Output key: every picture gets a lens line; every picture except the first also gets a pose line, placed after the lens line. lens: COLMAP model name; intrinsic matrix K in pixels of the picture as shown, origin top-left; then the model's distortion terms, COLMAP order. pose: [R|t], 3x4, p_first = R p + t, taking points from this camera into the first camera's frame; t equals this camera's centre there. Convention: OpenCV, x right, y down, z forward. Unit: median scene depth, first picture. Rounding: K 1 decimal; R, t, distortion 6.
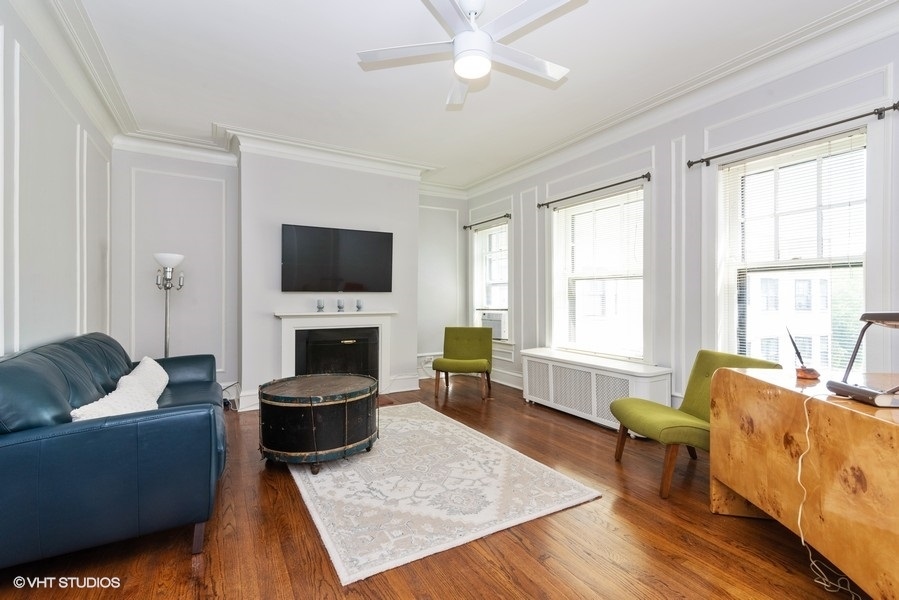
lens RADIAL K [[412.7, 0, 450.2], [0, 412.7, 297.1], [0, 0, 1]] dist [0.013242, -0.000579]
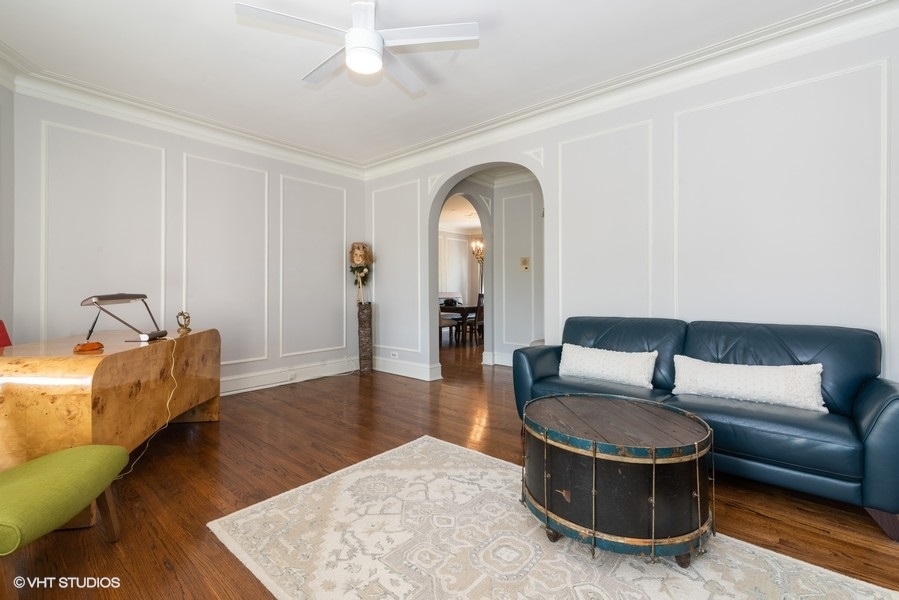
lens RADIAL K [[412.7, 0, 448.9], [0, 412.7, 293.2], [0, 0, 1]] dist [0.013242, -0.000579]
pose [[-0.947120, 0.005096, -0.320838, 0.170953], [0.002482, 0.999960, 0.008555, 0.009719], [0.320869, 0.007307, -0.947095, 1.900805]]
